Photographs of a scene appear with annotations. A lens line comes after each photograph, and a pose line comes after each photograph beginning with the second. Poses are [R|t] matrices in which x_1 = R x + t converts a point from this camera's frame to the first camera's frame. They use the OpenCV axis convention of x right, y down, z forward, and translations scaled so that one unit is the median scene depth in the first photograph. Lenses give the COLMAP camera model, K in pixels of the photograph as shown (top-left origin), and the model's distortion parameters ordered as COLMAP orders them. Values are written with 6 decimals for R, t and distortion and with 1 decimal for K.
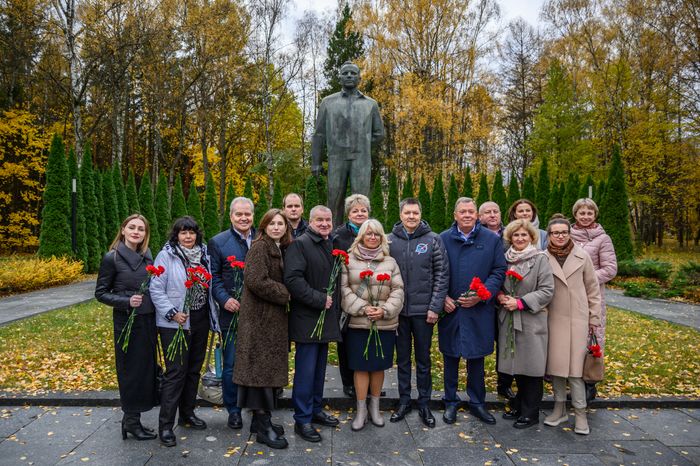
lens RADIAL K [[526.5, 0, 327.5], [0, 526.5, 234.5], [0, 0, 1]] dist [-0.017831, 0.007382]
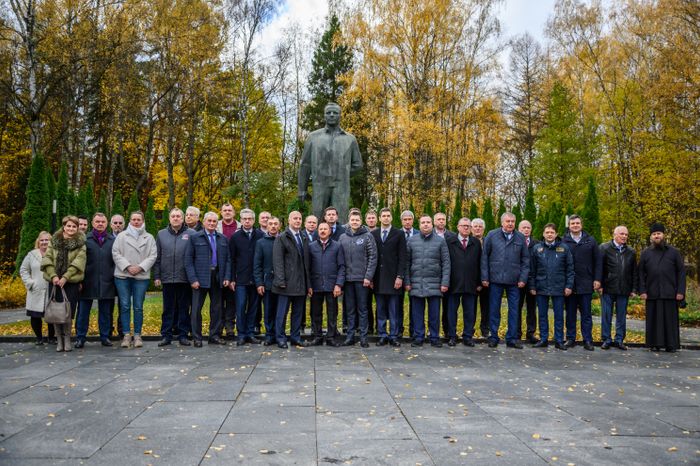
lens RADIAL K [[657.0, 0, 348.3], [0, 657.0, 237.8], [0, 0, 1]] dist [-0.049403, 0.000000]
pose [[0.998183, 0.013459, 0.058728, -0.001005], [-0.010103, 0.998320, -0.057059, 0.012770], [-0.059397, 0.056362, 0.996642, -0.107569]]
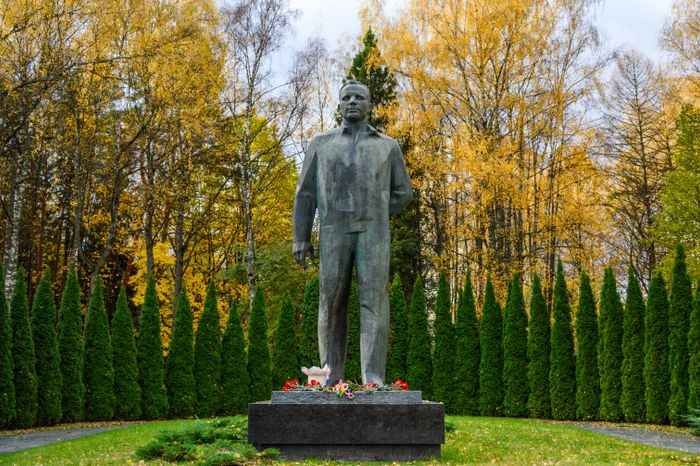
lens RADIAL K [[822.2, 0, 354.8], [0, 822.2, 229.2], [0, 0, 1]] dist [0.010233, 0.000000]
pose [[0.999956, -0.006052, 0.007190, 0.008812], [0.007280, 0.982654, -0.185303, 0.007979], [-0.005943, 0.185347, 0.982655, 0.014128]]
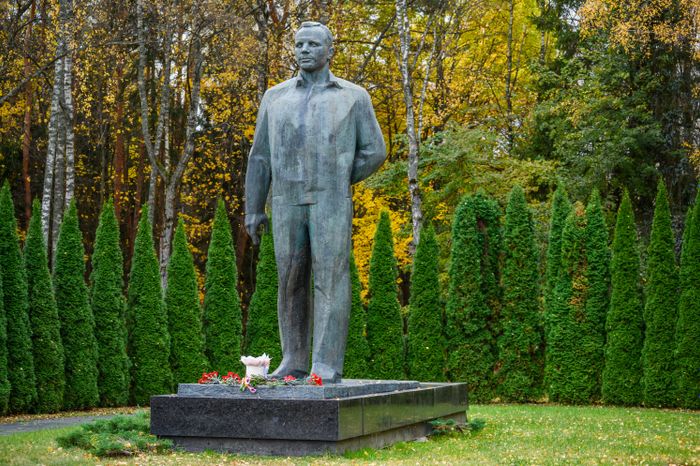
lens RADIAL K [[1514.7, 0, 348.4], [0, 1514.7, 229.7], [0, 0, 1]] dist [-0.111476, 0.000000]
pose [[0.971922, -0.014613, -0.234850, 0.110642], [-0.003171, 0.997166, -0.075167, 0.000087], [0.235283, 0.073801, 0.969121, -0.120122]]
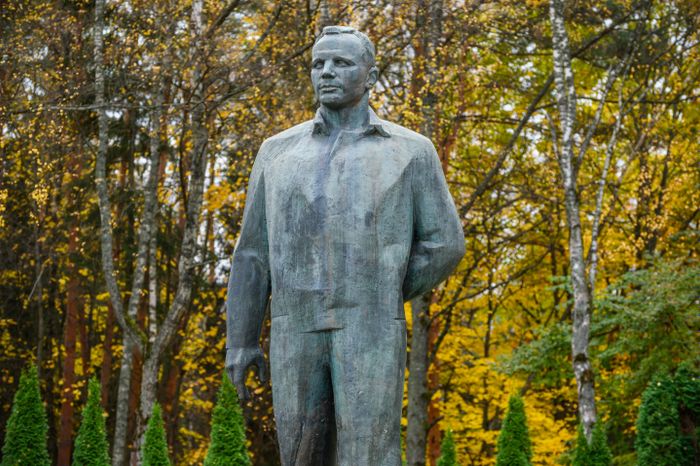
lens RADIAL K [[2742.5, 0, 350.3], [0, 2742.5, 234.7], [0, 0, 1]] dist [-0.048525, 0.000000]
pose [[0.957586, -0.033258, -0.286223, 0.131897], [-0.014569, 0.986458, -0.163364, 0.017878], [0.287780, 0.160605, 0.944134, -0.141213]]
